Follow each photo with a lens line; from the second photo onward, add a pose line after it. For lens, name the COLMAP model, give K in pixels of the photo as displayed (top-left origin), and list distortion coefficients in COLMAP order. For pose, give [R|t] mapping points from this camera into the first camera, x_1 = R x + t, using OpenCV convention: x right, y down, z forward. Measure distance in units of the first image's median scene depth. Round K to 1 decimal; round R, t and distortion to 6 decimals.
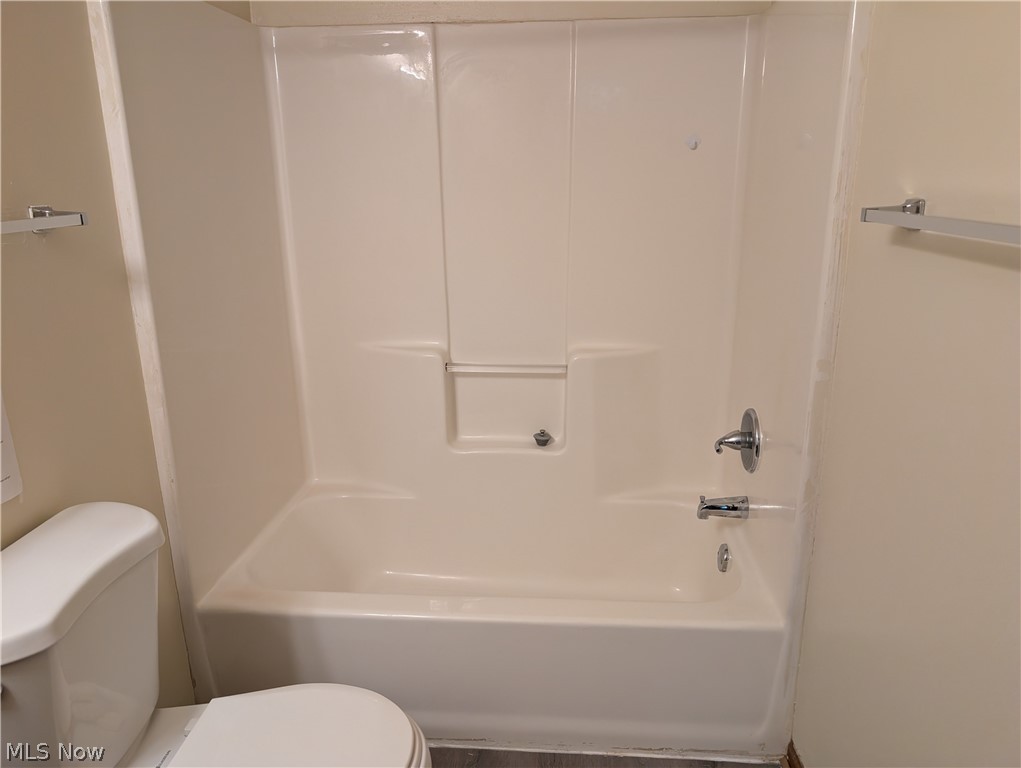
lens RADIAL K [[719.2, 0, 509.3], [0, 719.2, 368.2], [0, 0, 1]] dist [0.061483, -0.002907]
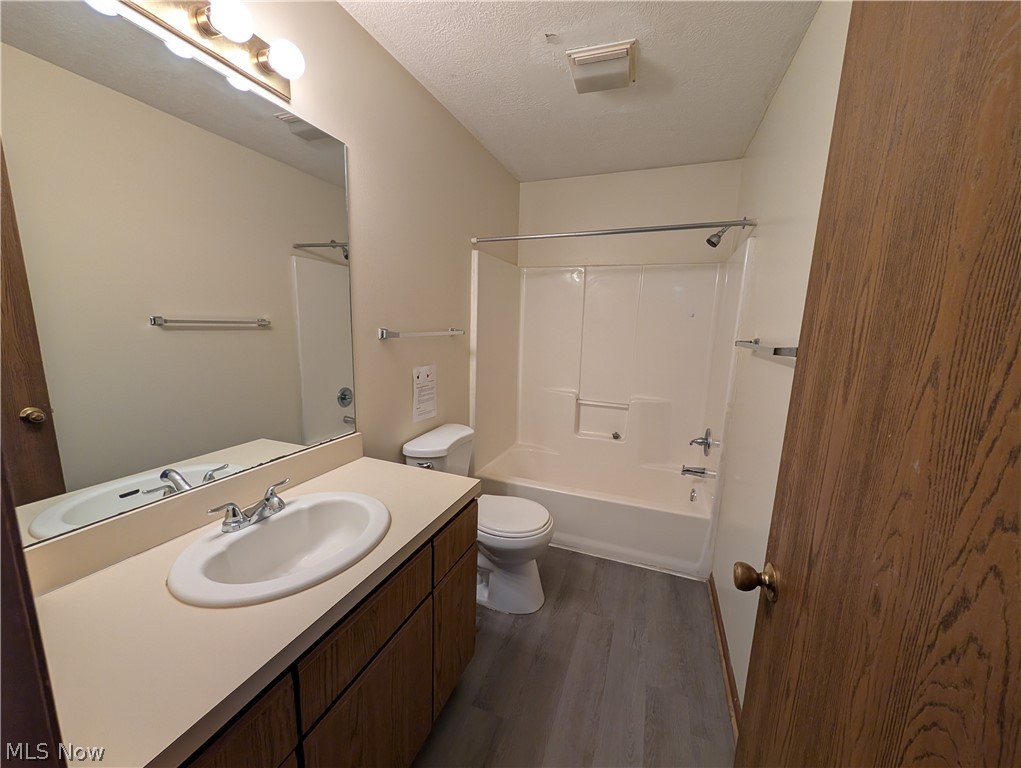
lens RADIAL K [[377.4, 0, 510.5], [0, 377.4, 384.0], [0, 0, 1]] dist [-0.000291, 0.000000]
pose [[0.954511, 0.086457, -0.285366, 0.063132], [-0.115374, 0.989584, -0.086097, 0.089336], [0.274950, 0.115105, 0.954544, -0.310915]]
